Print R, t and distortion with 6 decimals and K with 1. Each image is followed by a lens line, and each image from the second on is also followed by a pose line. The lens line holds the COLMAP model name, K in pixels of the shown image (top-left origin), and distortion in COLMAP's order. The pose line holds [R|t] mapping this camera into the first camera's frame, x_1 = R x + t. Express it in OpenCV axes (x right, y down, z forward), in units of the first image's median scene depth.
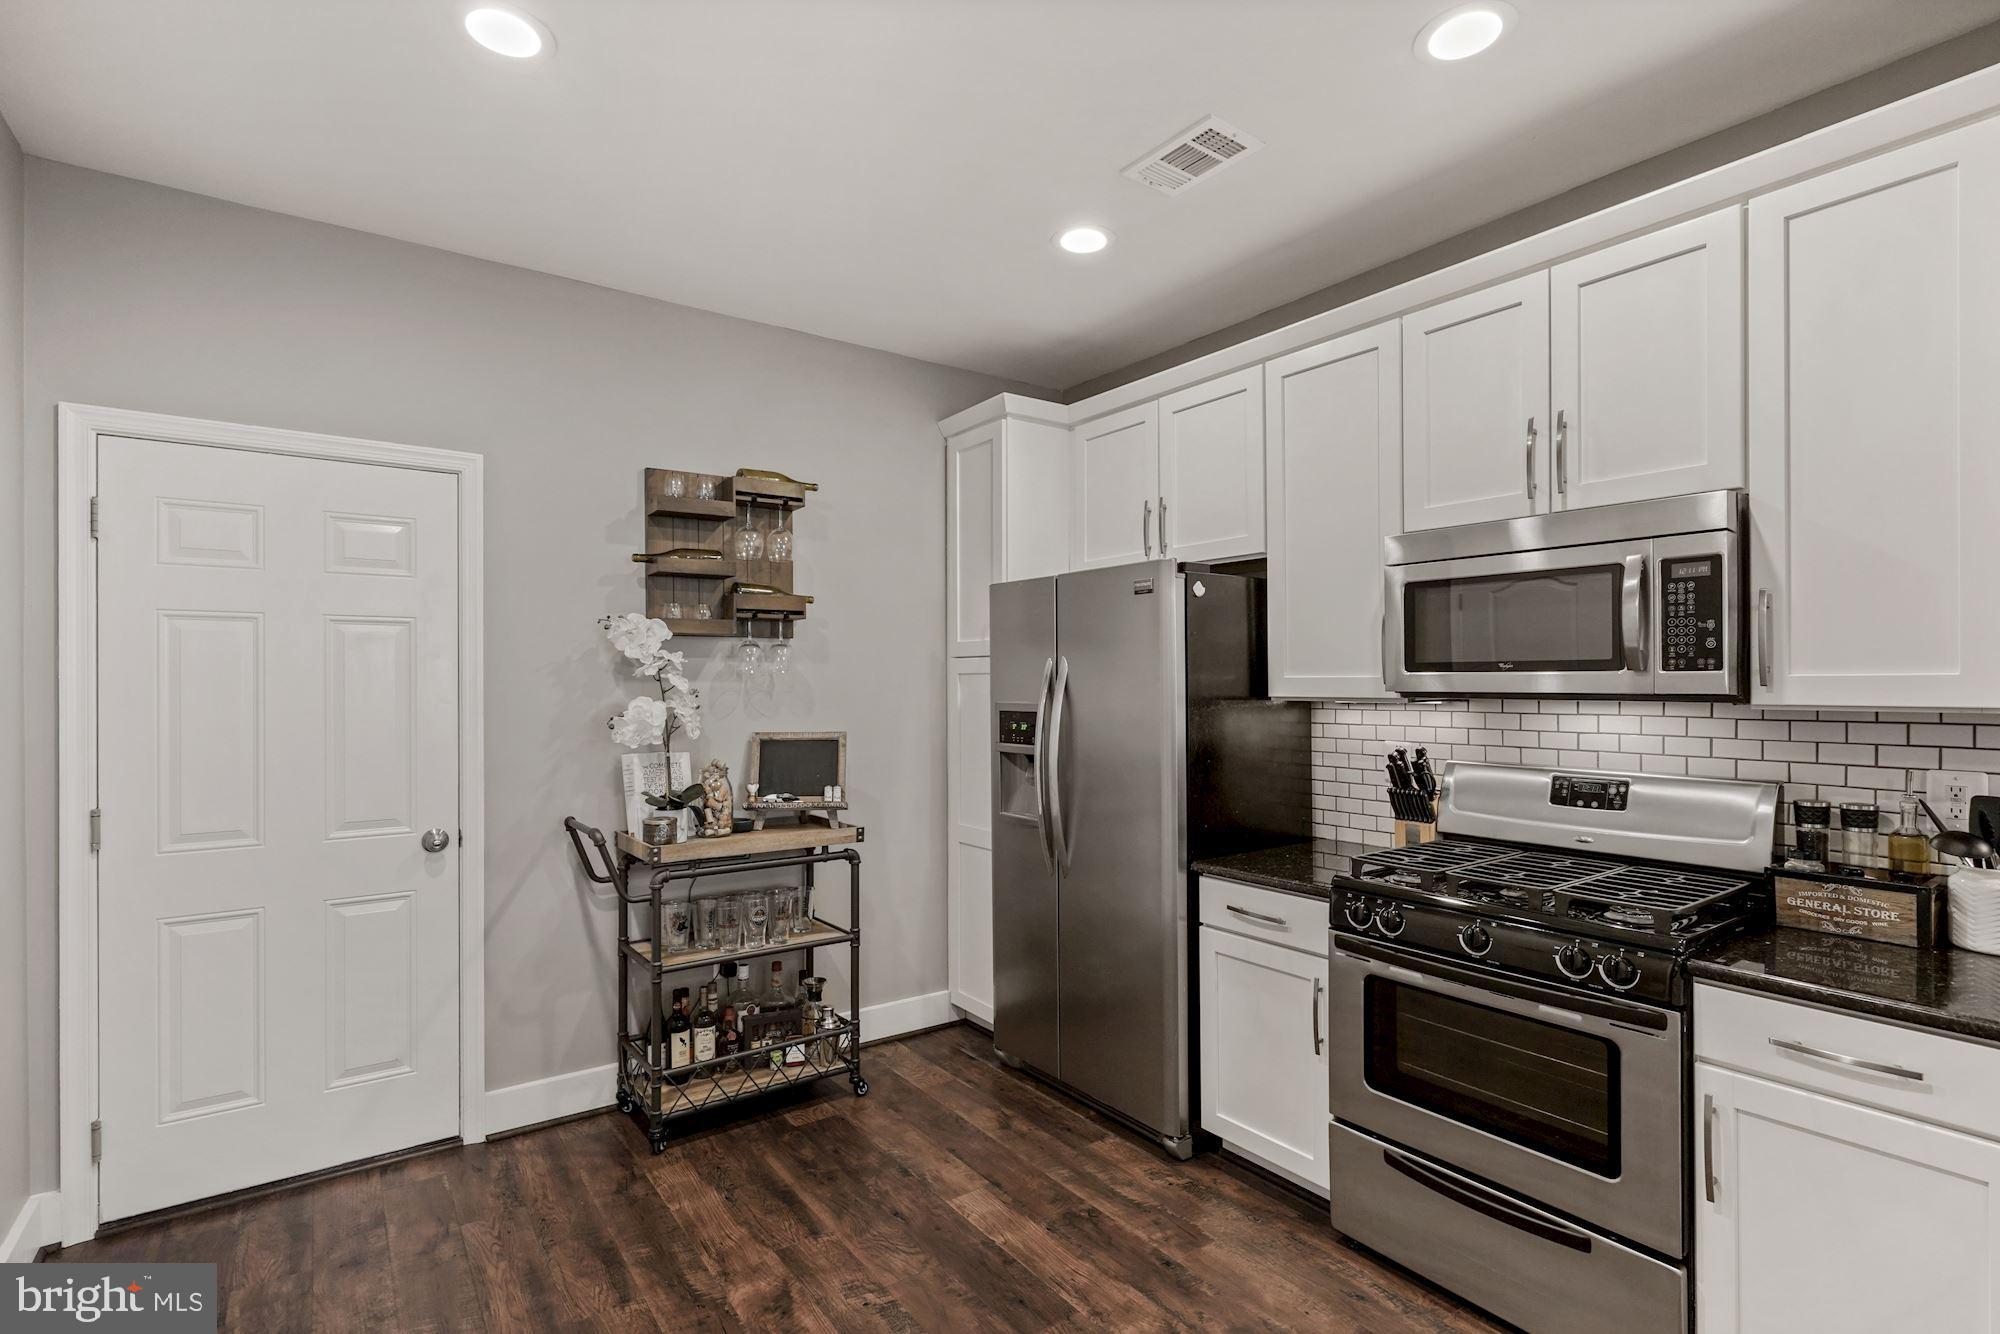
lens RADIAL K [[947.5, 0, 990.9], [0, 947.5, 681.6], [0, 0, 1]] dist [-0.002263, 0.000783]
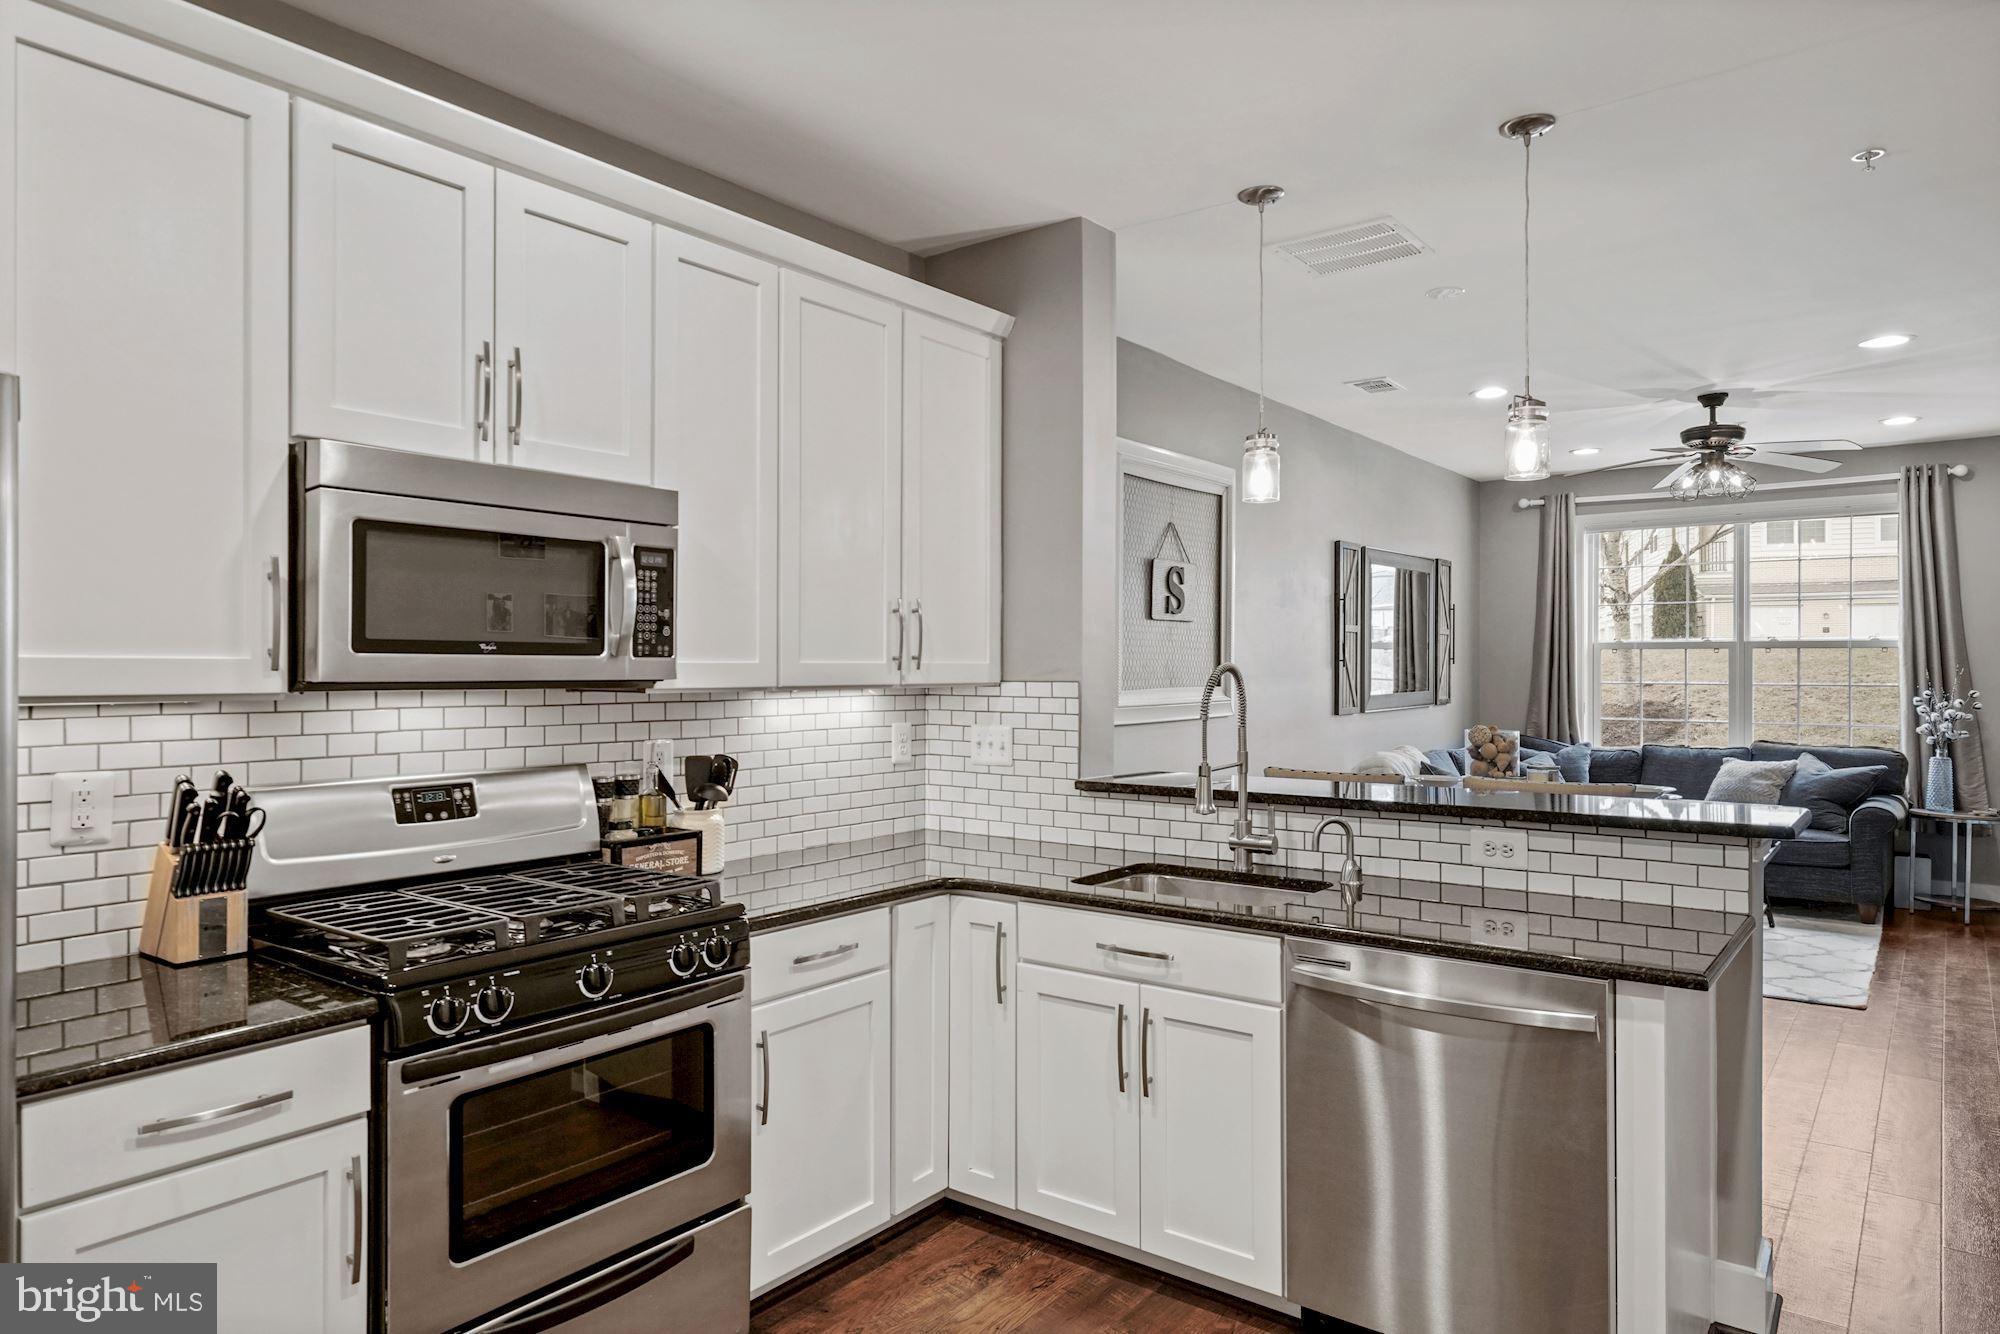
lens RADIAL K [[1234.4, 0, 986.2], [0, 1234.4, 665.0], [0, 0, 1]] dist [0.010216, -0.000366]
pose [[-0.293416, 0.005255, 0.955970, -0.425942], [0.001109, 0.999986, -0.005157, 0.003037], [-0.955984, -0.000453, -0.293418, 0.678647]]
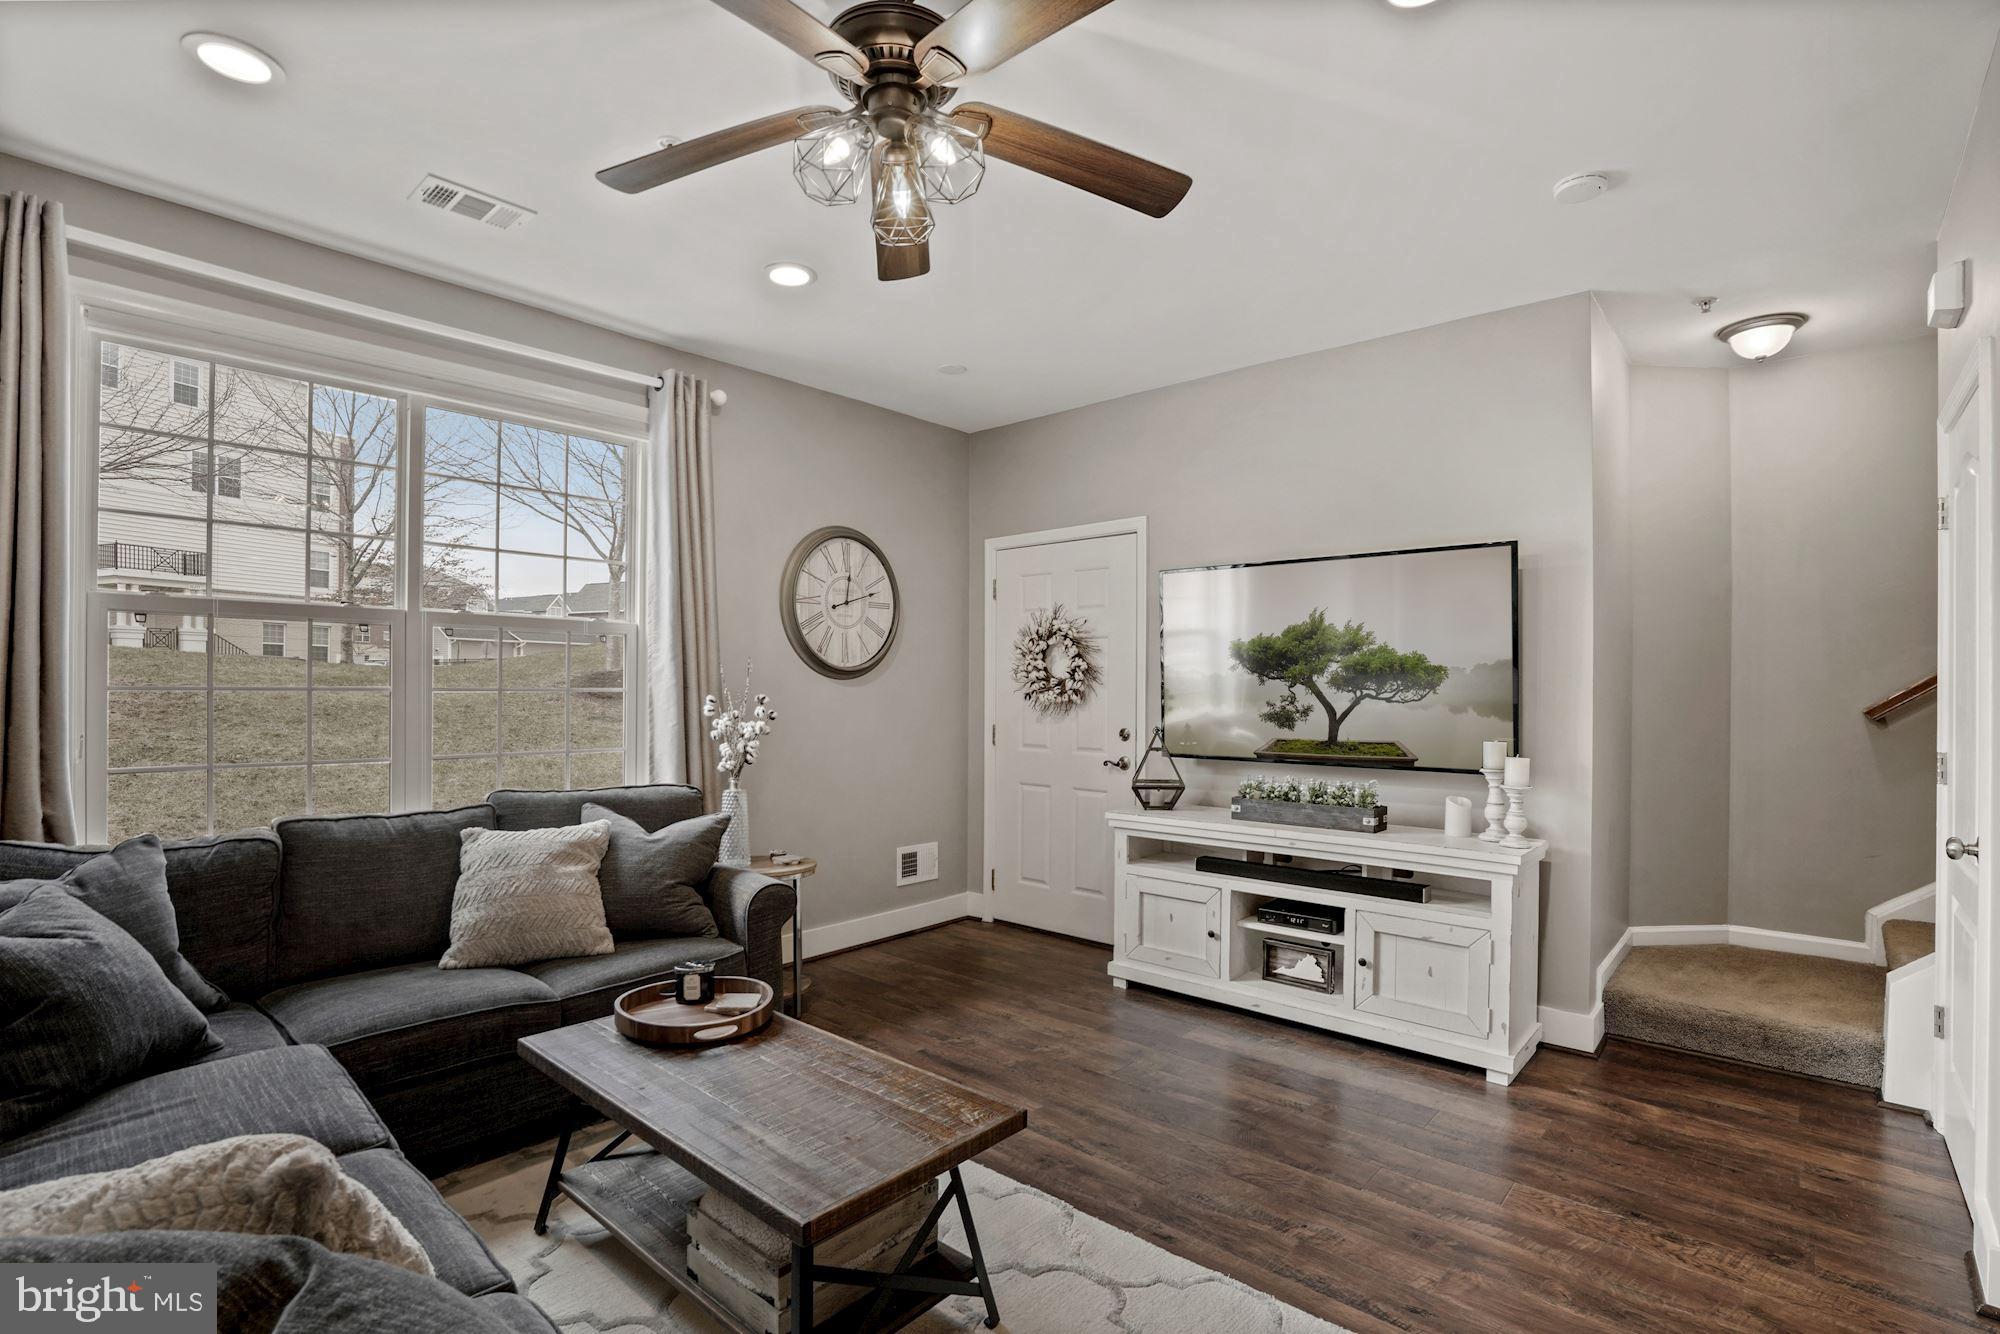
lens RADIAL K [[944.1, 0, 999.7], [0, 944.1, 676.7], [0, 0, 1]] dist [-0.027466, 0.000146]
pose [[-0.974770, -0.003604, -0.223182, 1.205299], [-0.001039, 0.999932, -0.011612, 0.031720], [0.223208, -0.011087, -0.974708, -0.410997]]
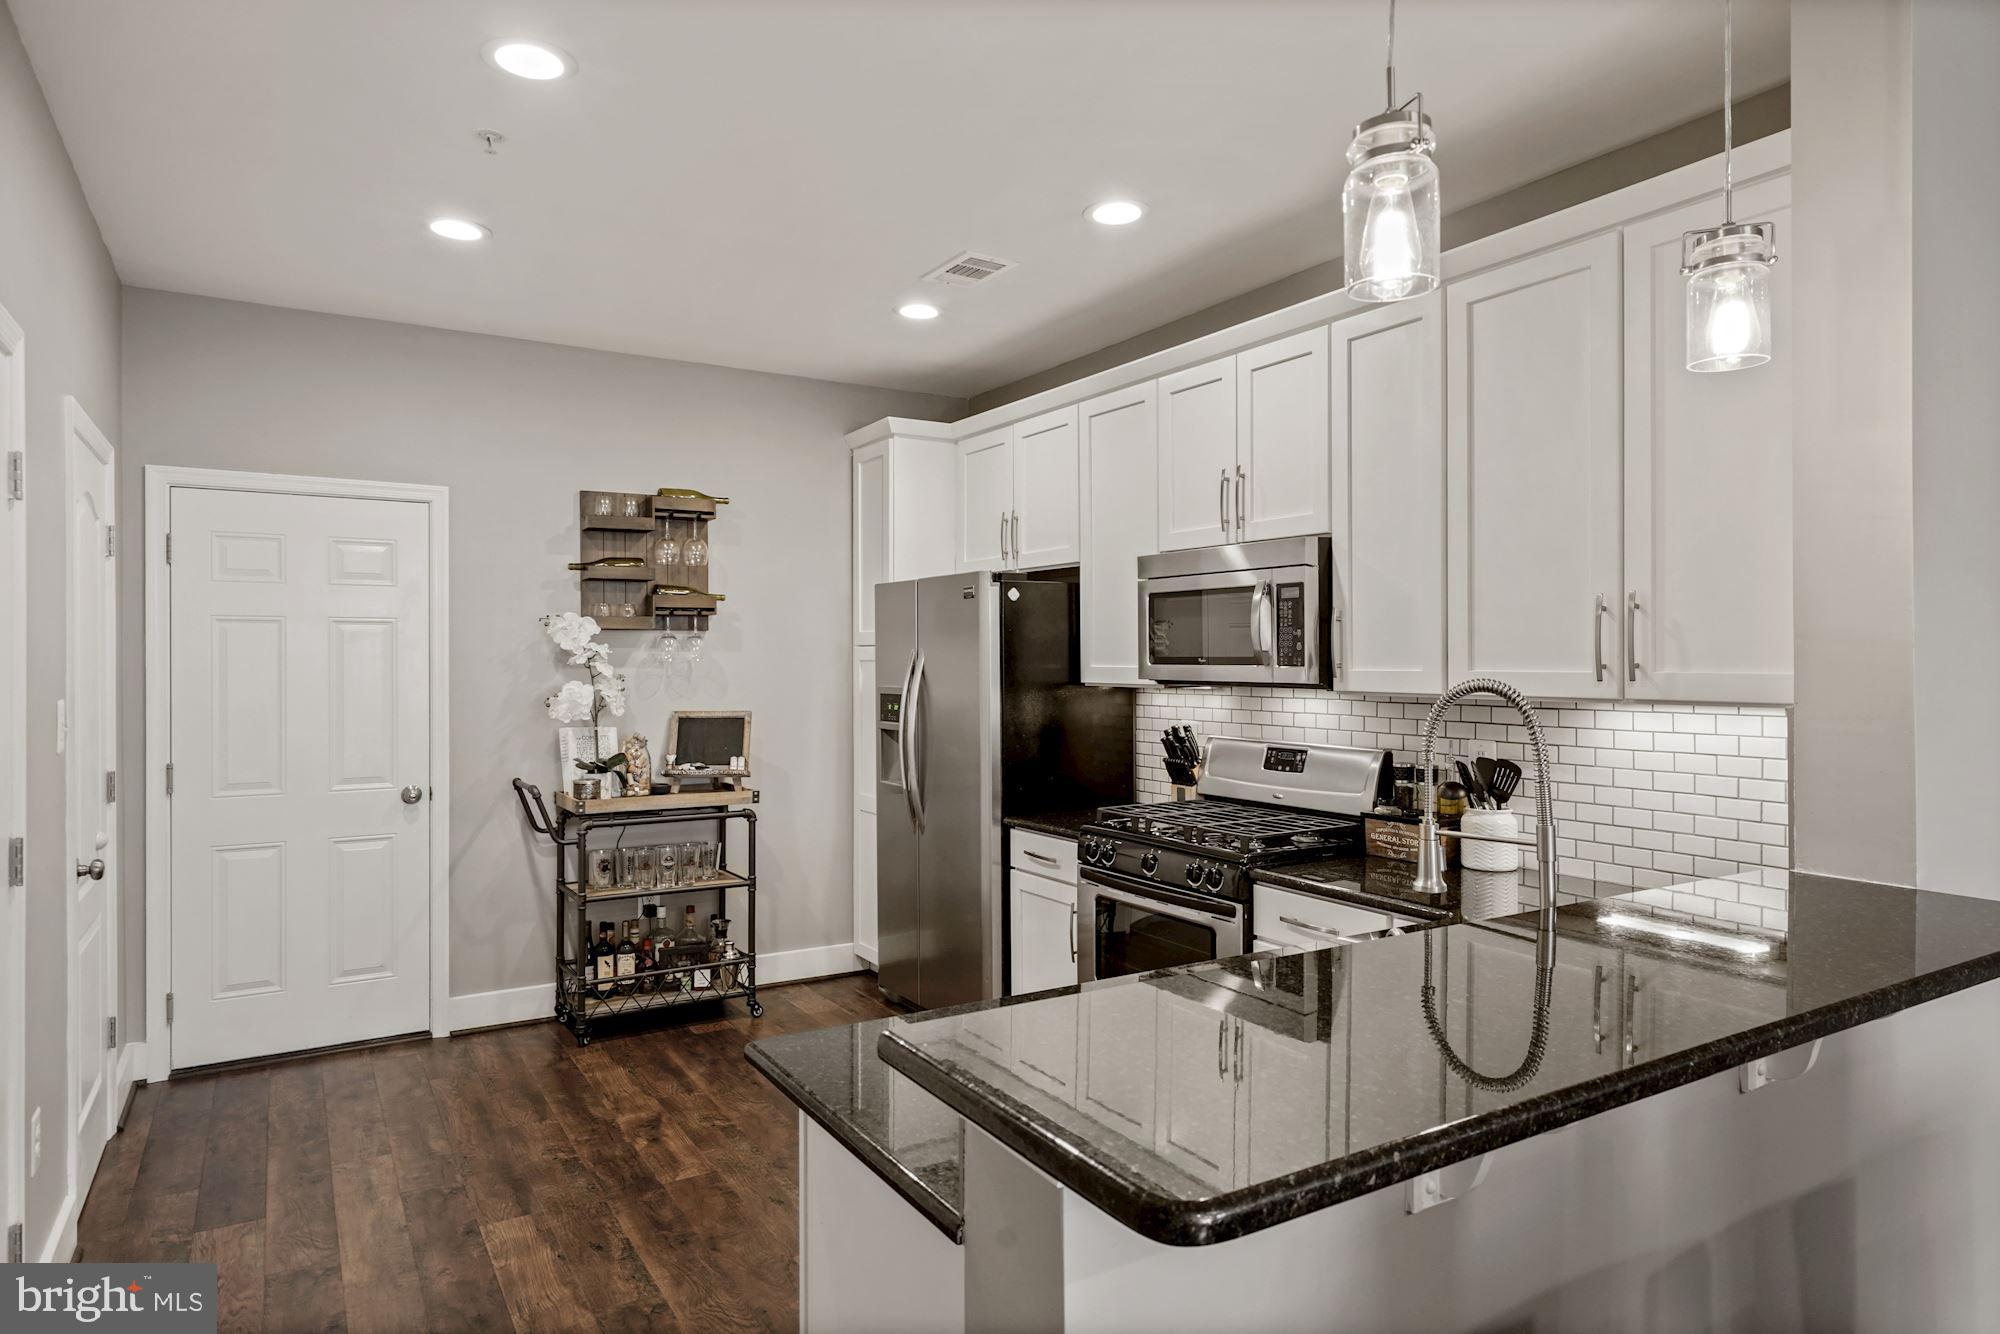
lens RADIAL K [[1169.2, 0, 989.4], [0, 1169.2, 658.7], [0, 0, 1]] dist [0.007206, -0.000197]
pose [[0.997298, 0.001320, -0.073456, 0.277750], [-0.001222, 0.999998, 0.001379, -0.015538], [0.073458, -0.001286, 0.997297, -0.470148]]
